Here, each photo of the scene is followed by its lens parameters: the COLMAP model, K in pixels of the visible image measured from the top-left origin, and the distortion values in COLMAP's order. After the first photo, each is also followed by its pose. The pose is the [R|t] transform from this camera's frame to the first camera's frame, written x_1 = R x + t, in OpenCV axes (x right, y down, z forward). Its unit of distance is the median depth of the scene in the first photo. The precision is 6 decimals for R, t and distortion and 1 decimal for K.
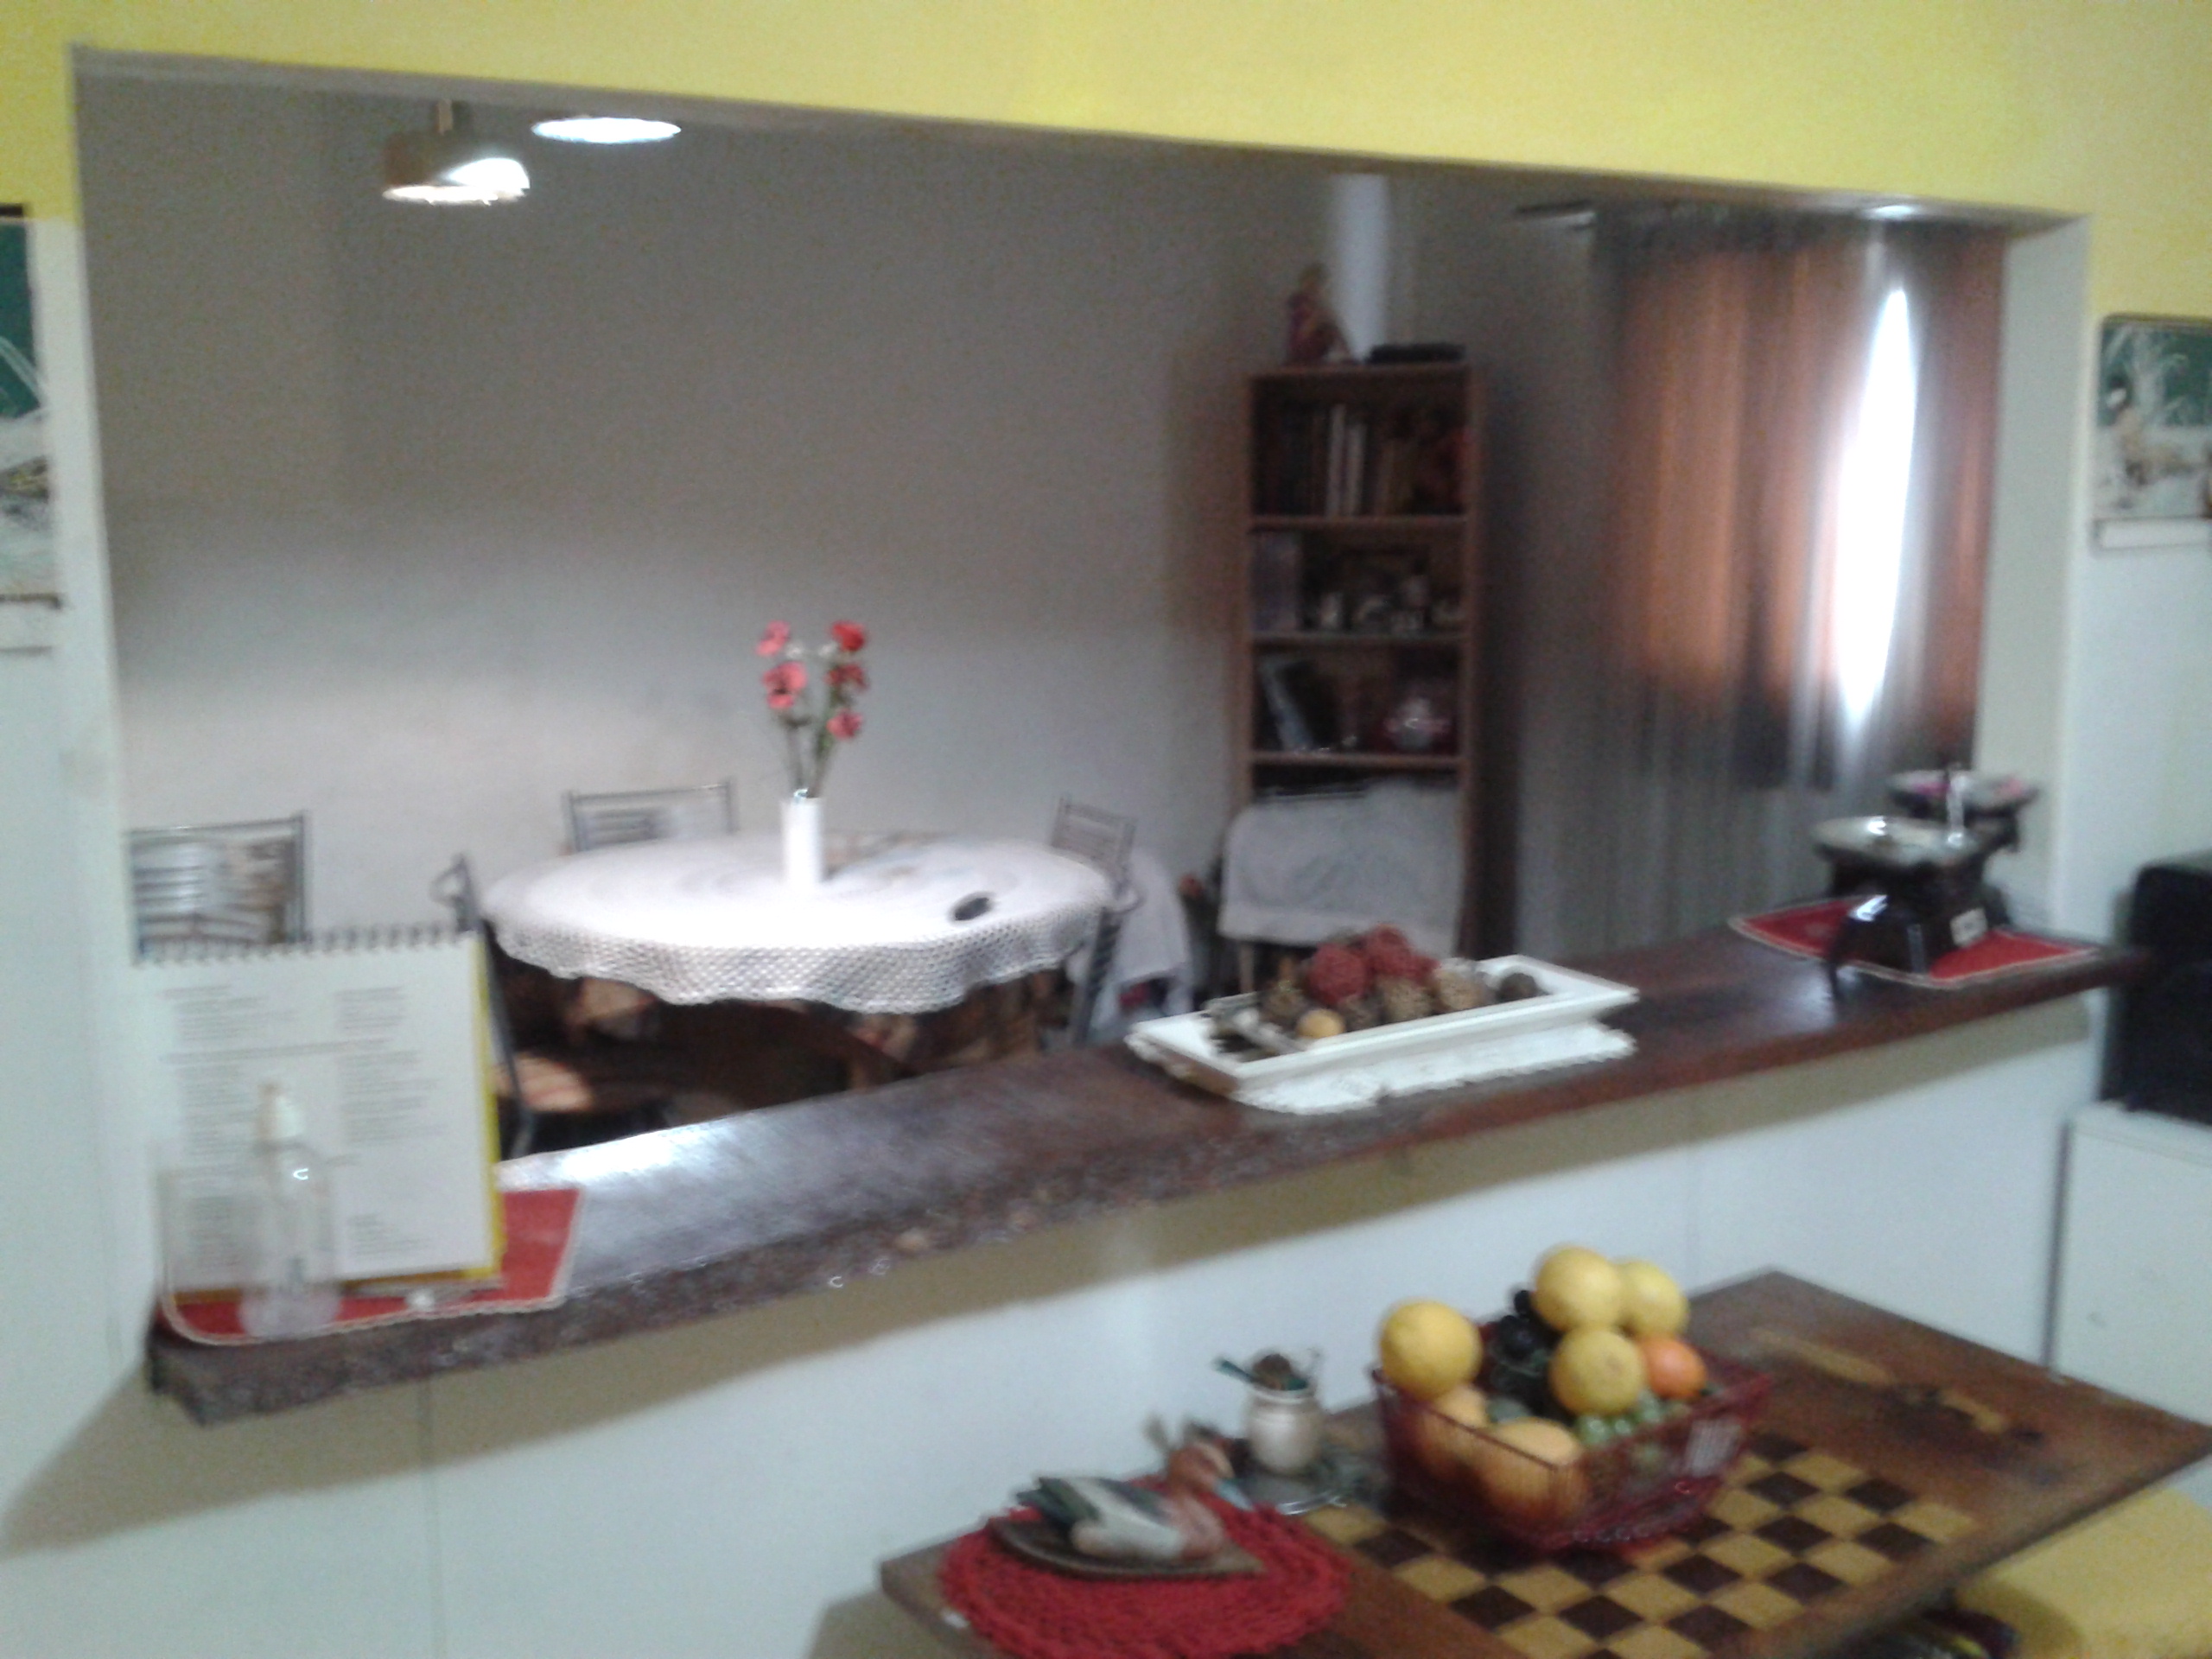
lens RADIAL K [[2232.2, 0, 1099.6], [0, 2232.2, 829.9], [0, 0, 1]] dist [0.213927, -0.601930]
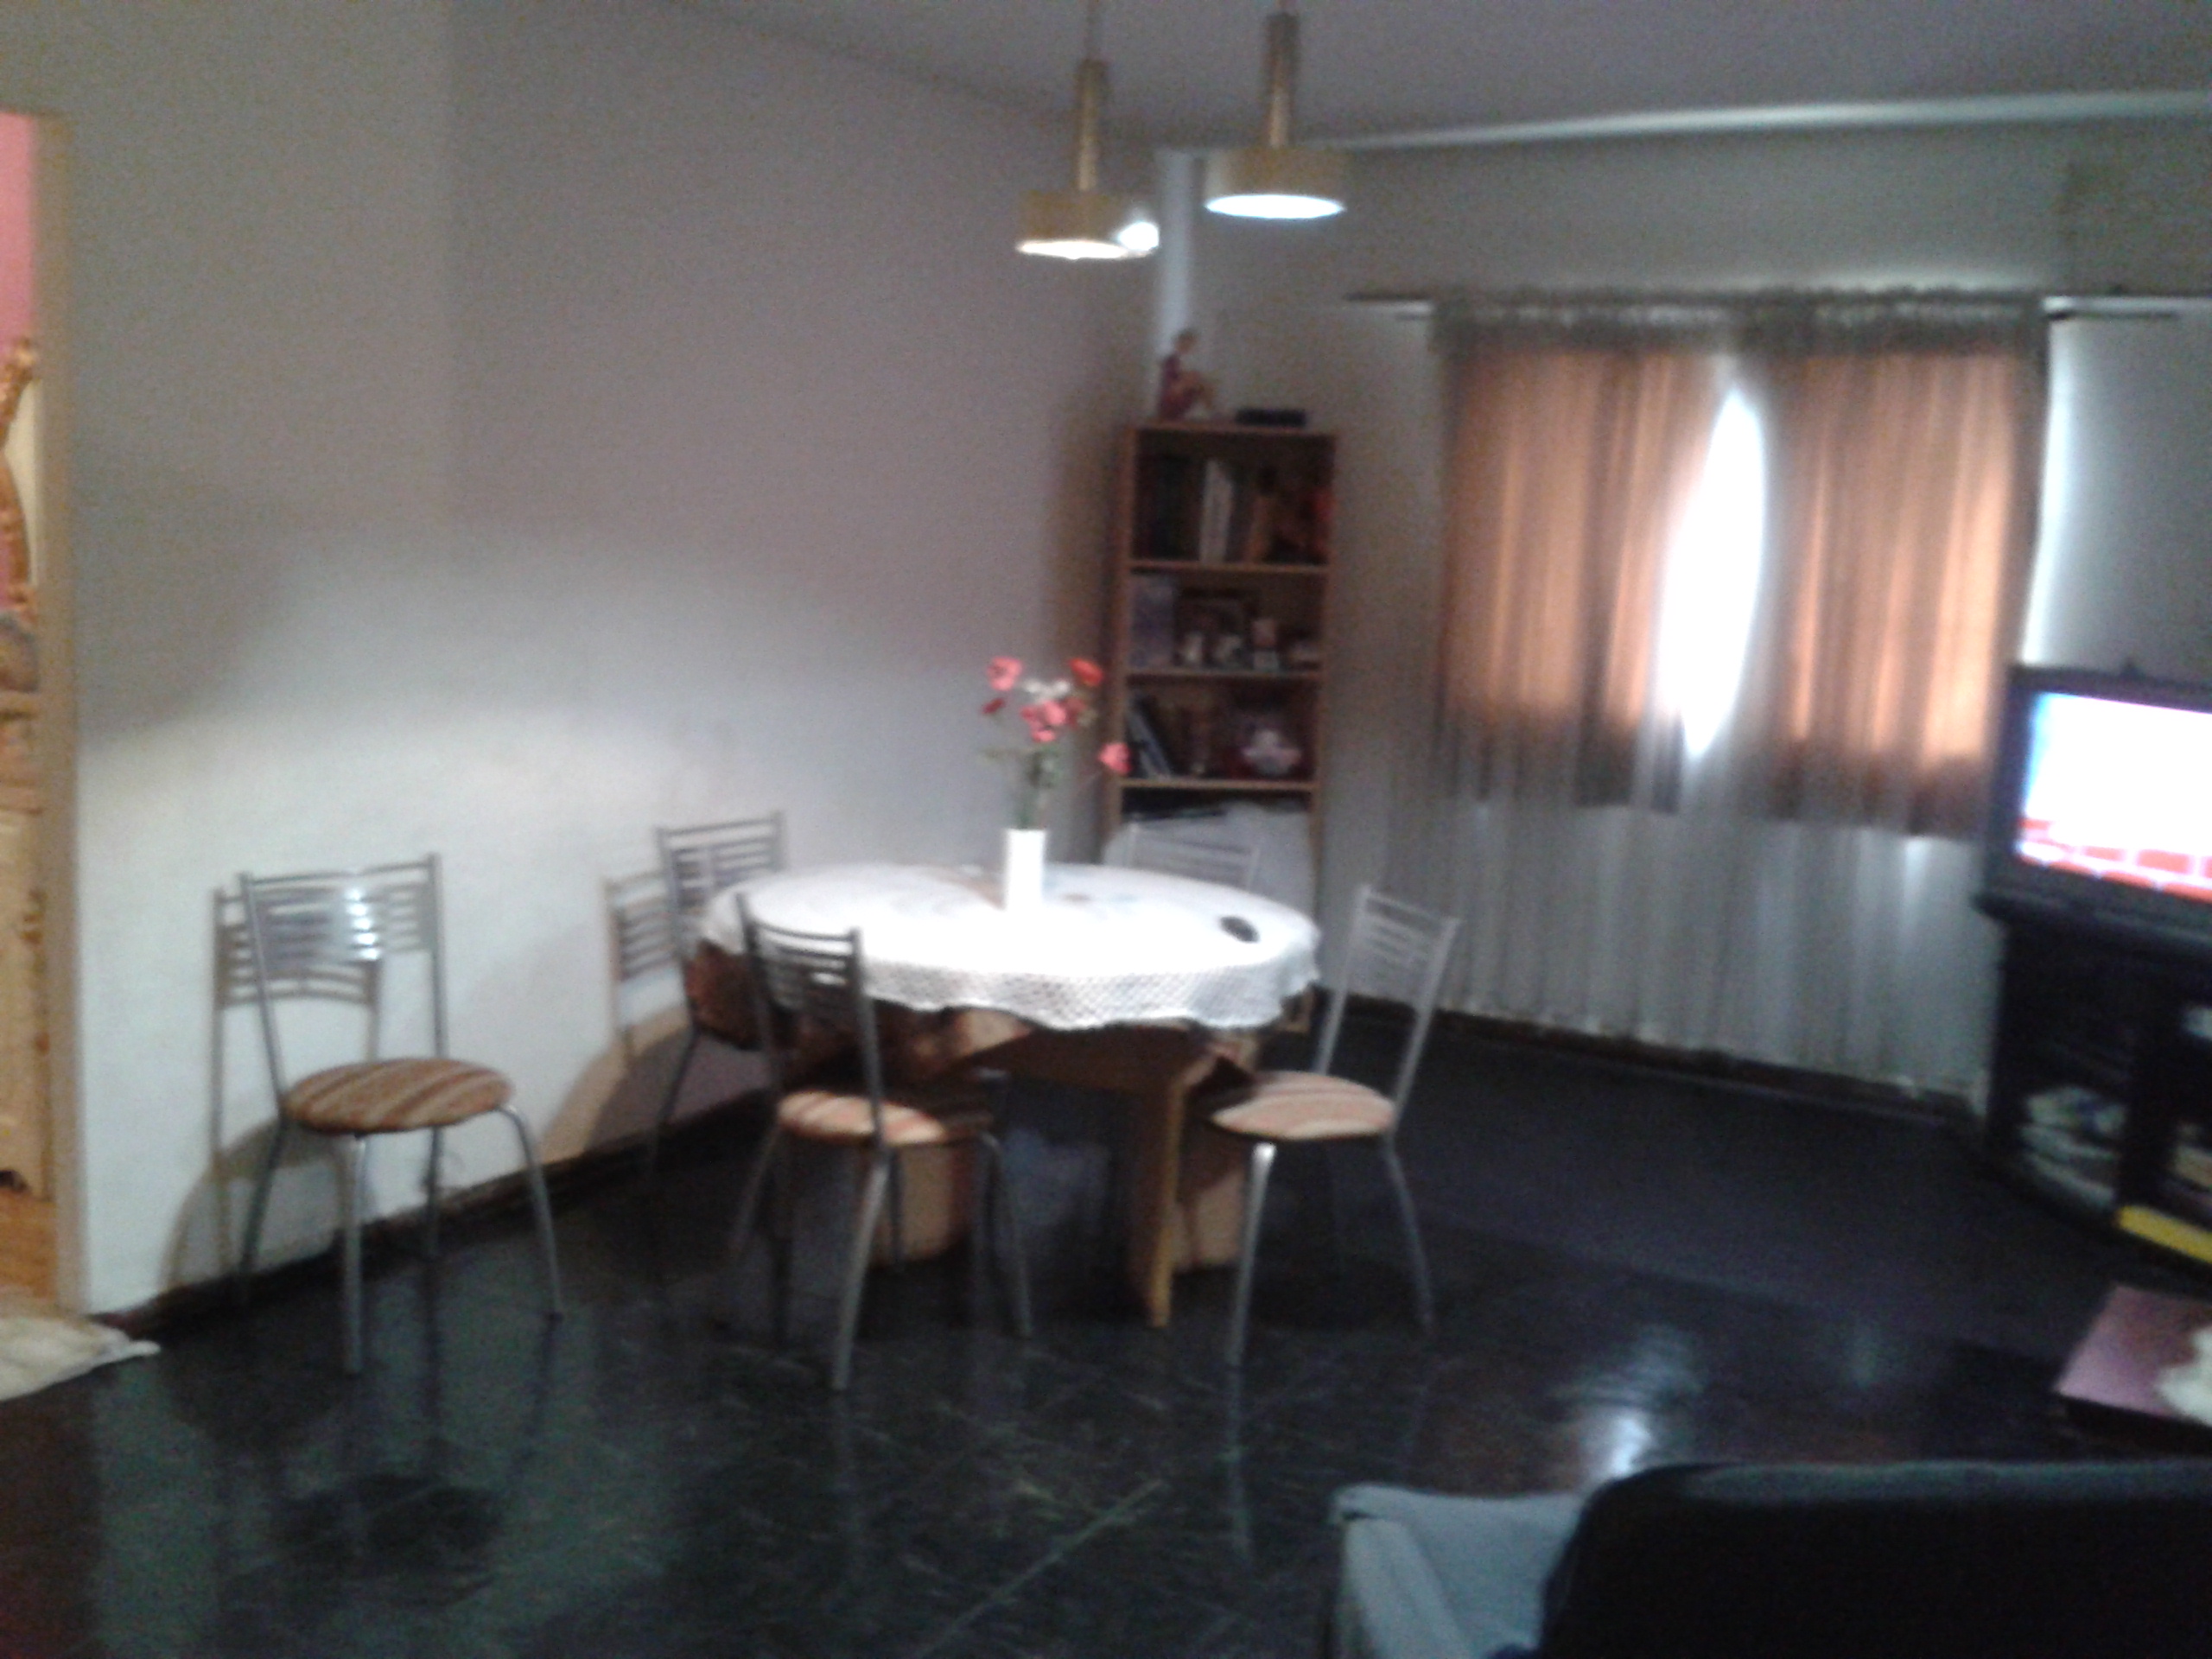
lens RADIAL K [[2232.2, 0, 1099.6], [0, 2232.2, 829.9], [0, 0, 1]] dist [0.213927, -0.601930]
pose [[0.910517, -0.017382, 0.413107, -0.664640], [0.020577, 0.999783, -0.003285, -0.012474], [-0.412960, 0.011491, 0.910677, 0.062924]]
